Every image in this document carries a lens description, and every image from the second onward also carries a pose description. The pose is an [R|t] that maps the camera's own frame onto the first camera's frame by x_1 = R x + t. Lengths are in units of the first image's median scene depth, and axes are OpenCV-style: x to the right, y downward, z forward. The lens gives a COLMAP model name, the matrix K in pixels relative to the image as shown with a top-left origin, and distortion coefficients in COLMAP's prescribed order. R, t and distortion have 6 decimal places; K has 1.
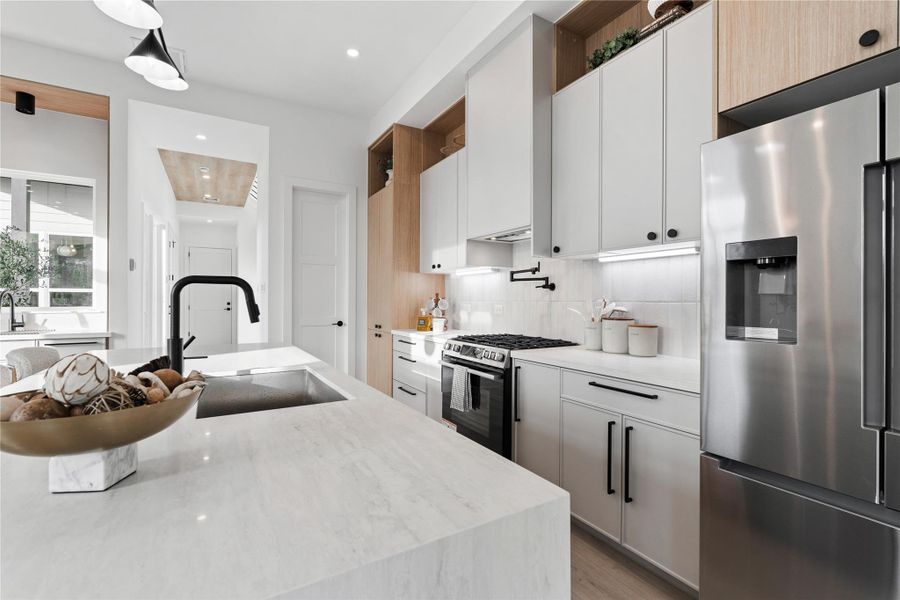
lens RADIAL K [[403.4, 0, 452.6], [0, 403.4, 298.3], [0, 0, 1]] dist [-0.011558, 0.002954]
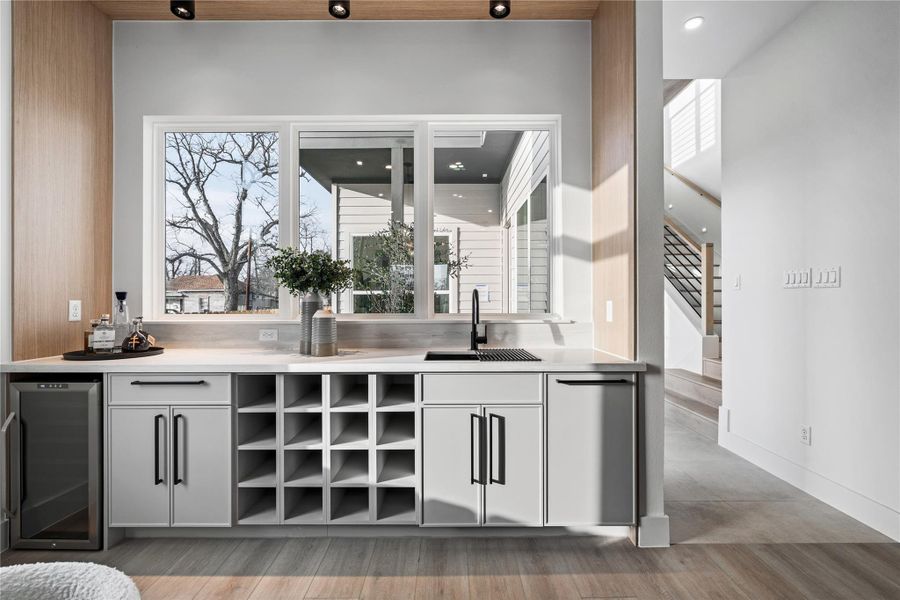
lens RADIAL K [[403.4, 0, 447.9], [0, 403.4, 301.7], [0, 0, 1]] dist [-0.011558, 0.002954]
pose [[0.856592, -0.001176, -0.515993, -0.770924], [0.002815, 0.999993, 0.002393, 0.000164], [0.515986, -0.003502, 0.856590, 0.381205]]
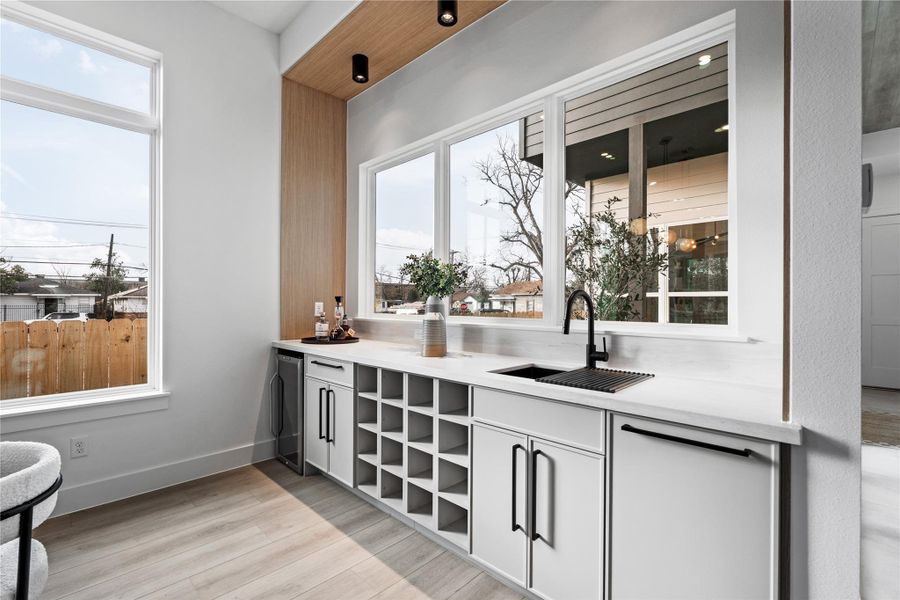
lens RADIAL K [[403.4, 0, 447.3], [0, 403.4, 303.0], [0, 0, 1]] dist [-0.011558, 0.002954]
pose [[0.255759, 0.000137, -0.966741, -0.623377], [-0.004132, 0.999991, -0.000951, -0.000978], [0.966732, 0.004238, 0.255757, 0.666555]]
